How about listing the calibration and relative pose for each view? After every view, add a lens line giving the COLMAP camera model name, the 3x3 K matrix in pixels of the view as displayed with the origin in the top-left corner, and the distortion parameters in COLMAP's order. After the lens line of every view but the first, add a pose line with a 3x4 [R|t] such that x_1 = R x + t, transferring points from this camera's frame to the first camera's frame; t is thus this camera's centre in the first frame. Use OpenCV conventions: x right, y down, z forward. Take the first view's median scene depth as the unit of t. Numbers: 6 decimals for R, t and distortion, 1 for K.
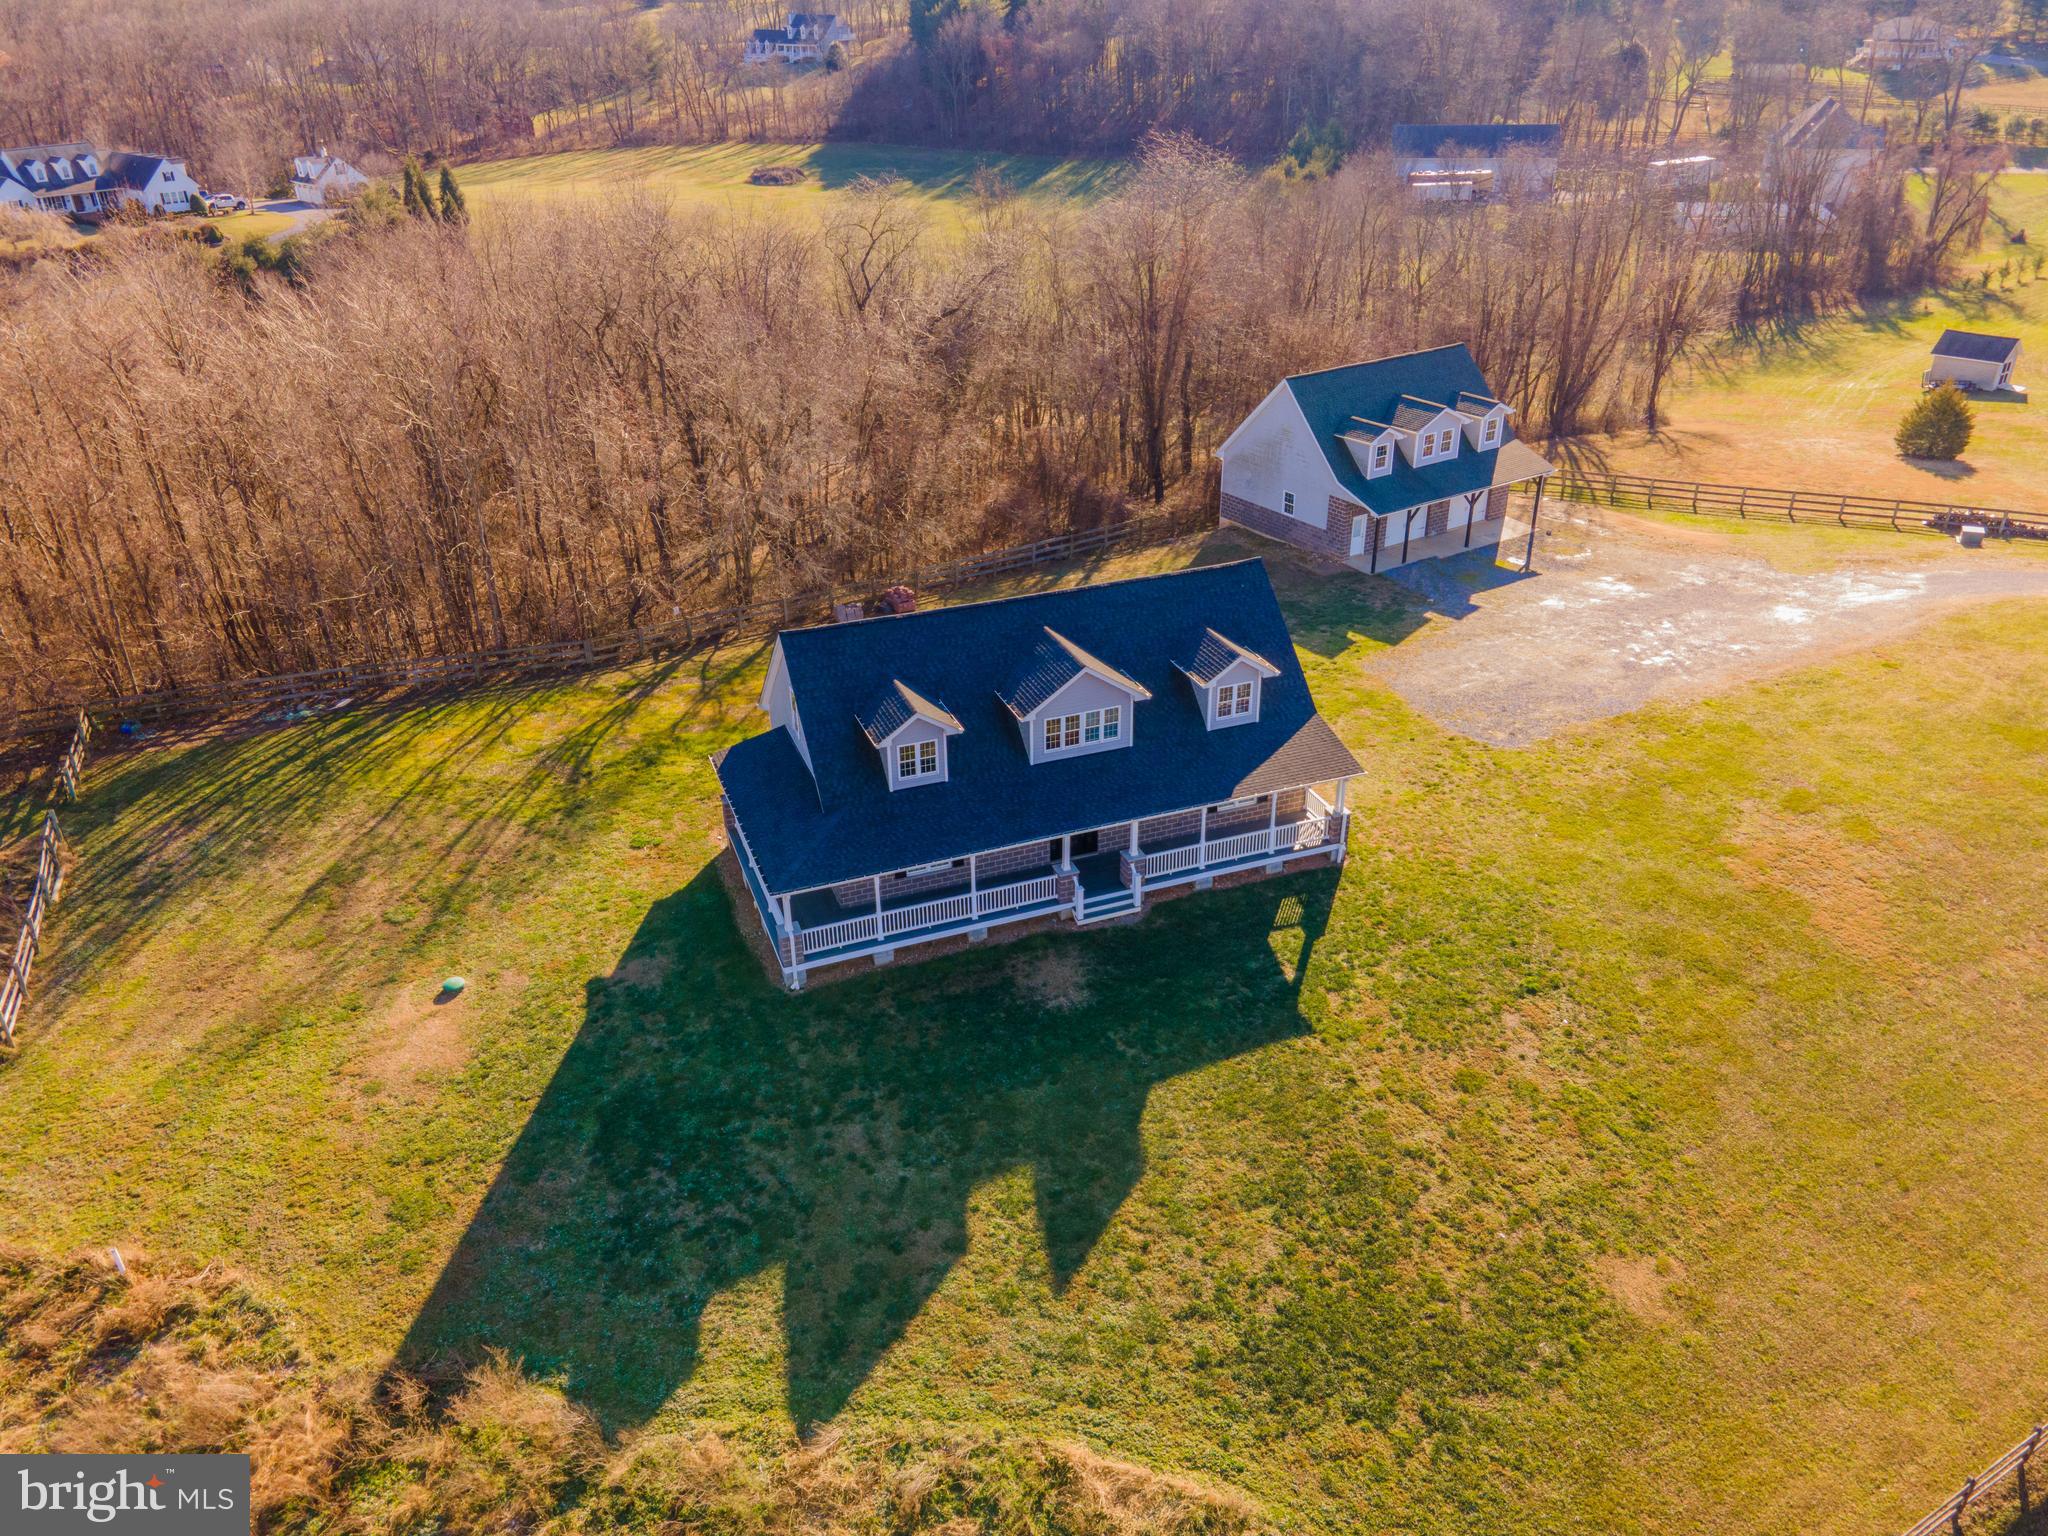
lens RADIAL K [[1494.9, 0, 1021.7], [0, 1494.9, 769.8], [0, 0, 1]] dist [0.033111, 0.016919]
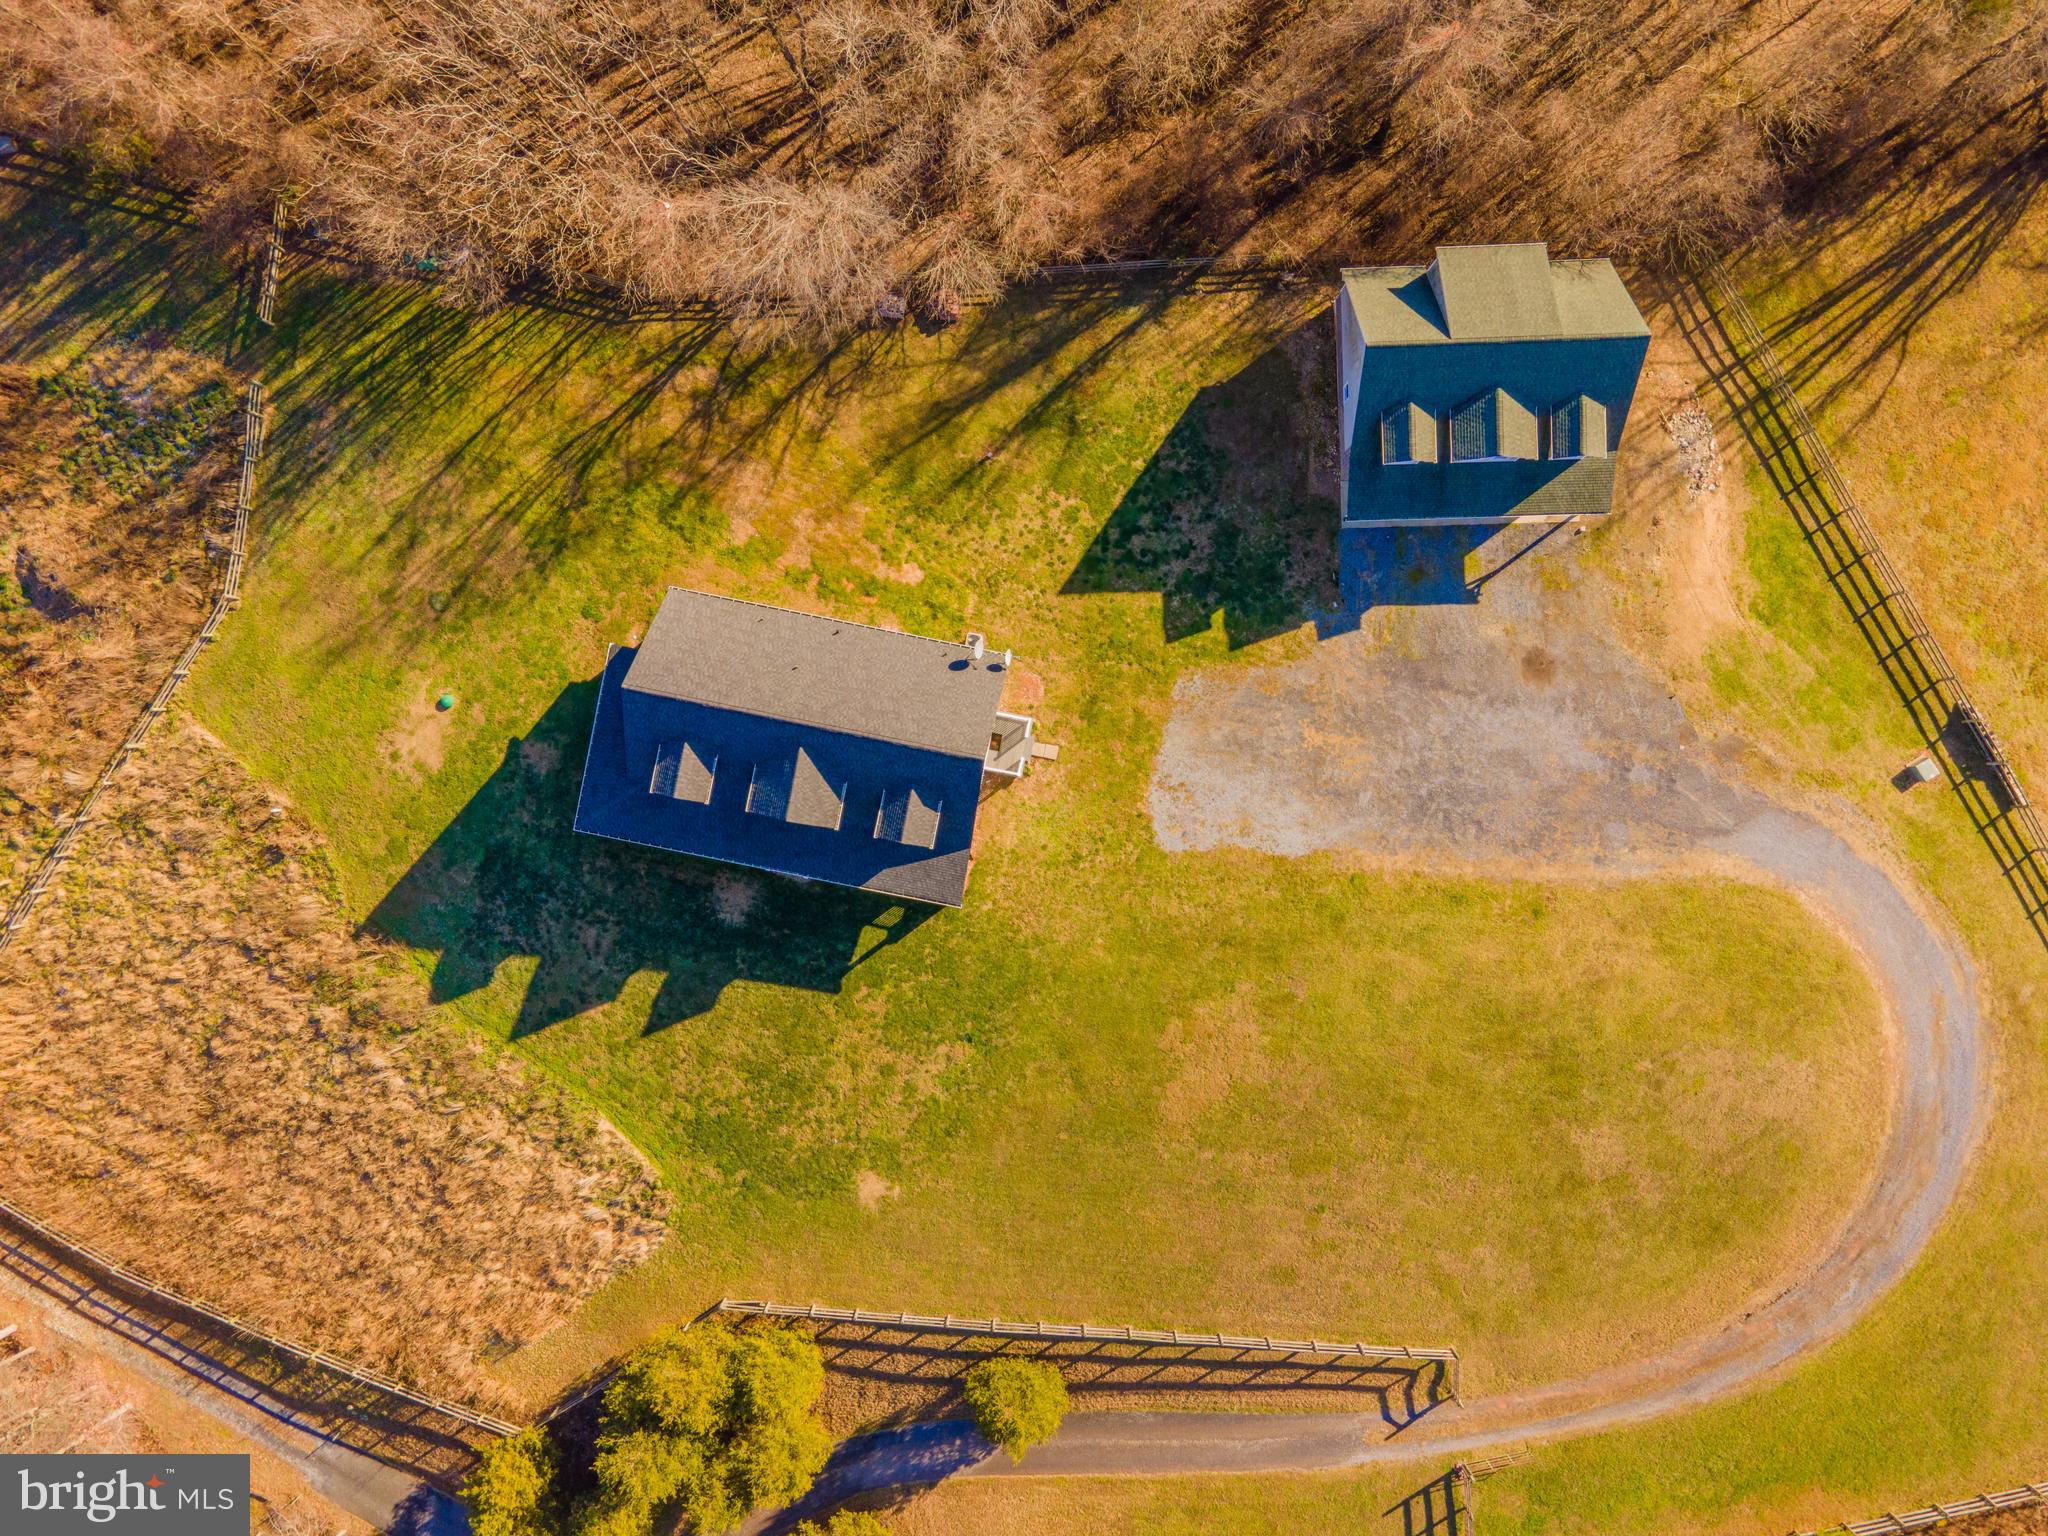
lens RADIAL K [[1494.9, 0, 1027.0], [0, 1494.9, 761.1], [0, 0, 1]] dist [0.033111, 0.016919]
pose [[0.847576, 0.530548, 0.011523, 0.214814], [-0.250964, 0.381605, 0.889604, -1.619424], [0.467580, -0.756899, 0.456588, 0.507778]]
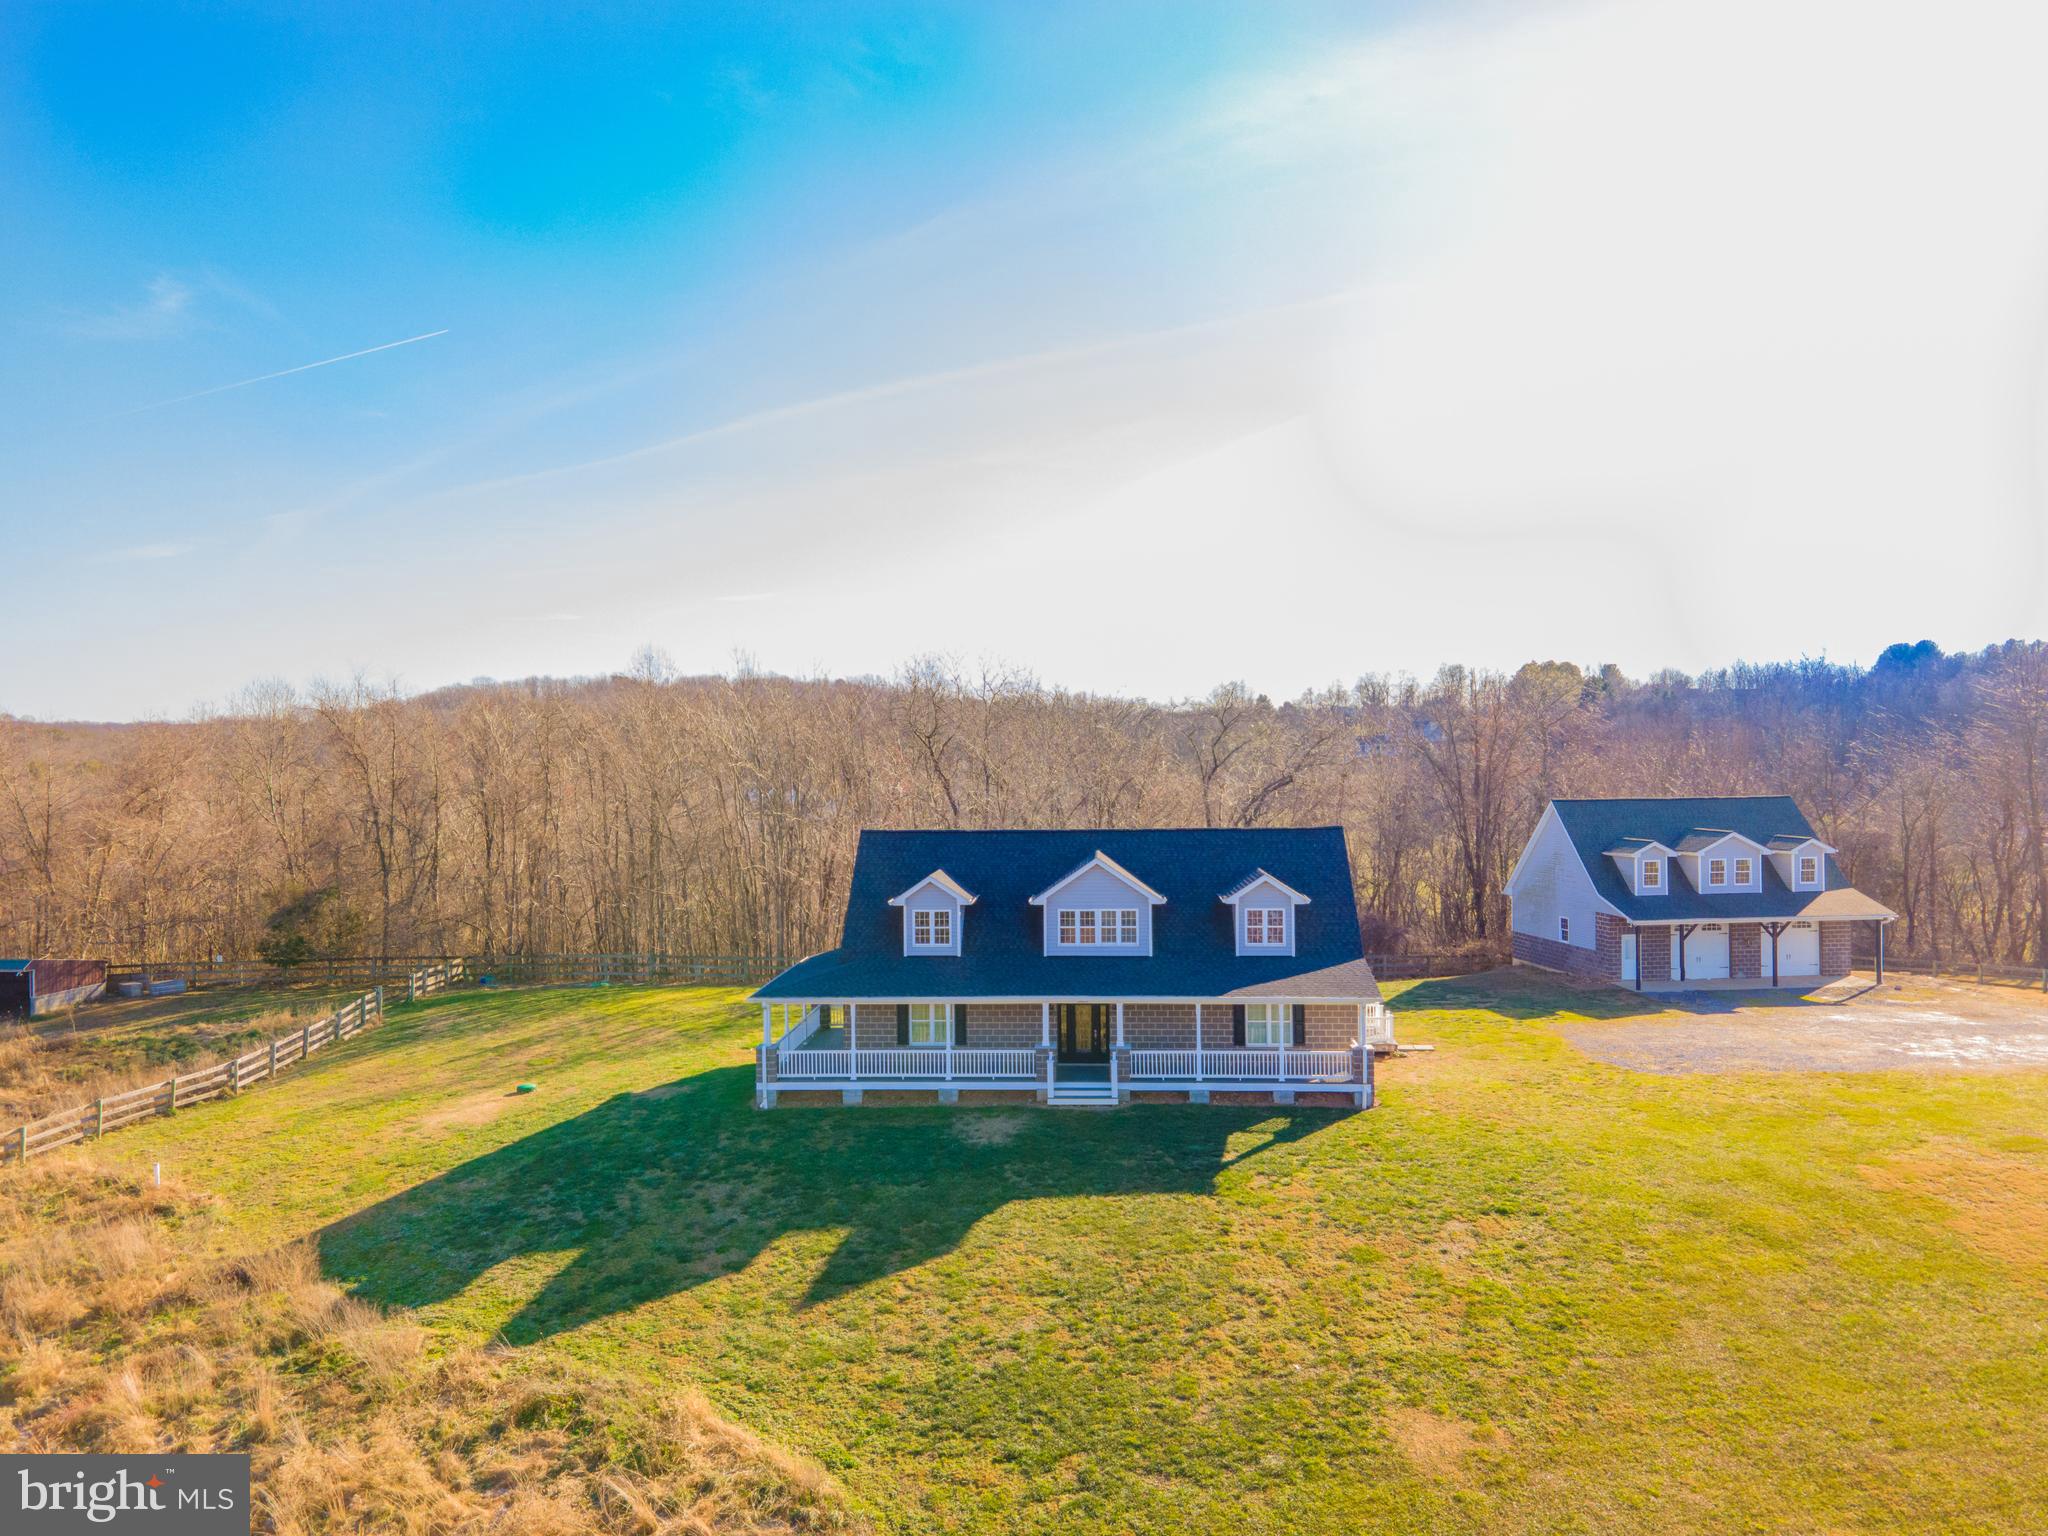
lens RADIAL K [[1494.9, 0, 1018.2], [0, 1494.9, 763.9], [0, 0, 1]] dist [0.033111, 0.016919]
pose [[0.910191, 0.009916, -0.414071, 0.463212], [-0.198397, 0.888002, -0.414840, 0.346420], [0.363582, 0.459734, 0.810218, 0.102760]]
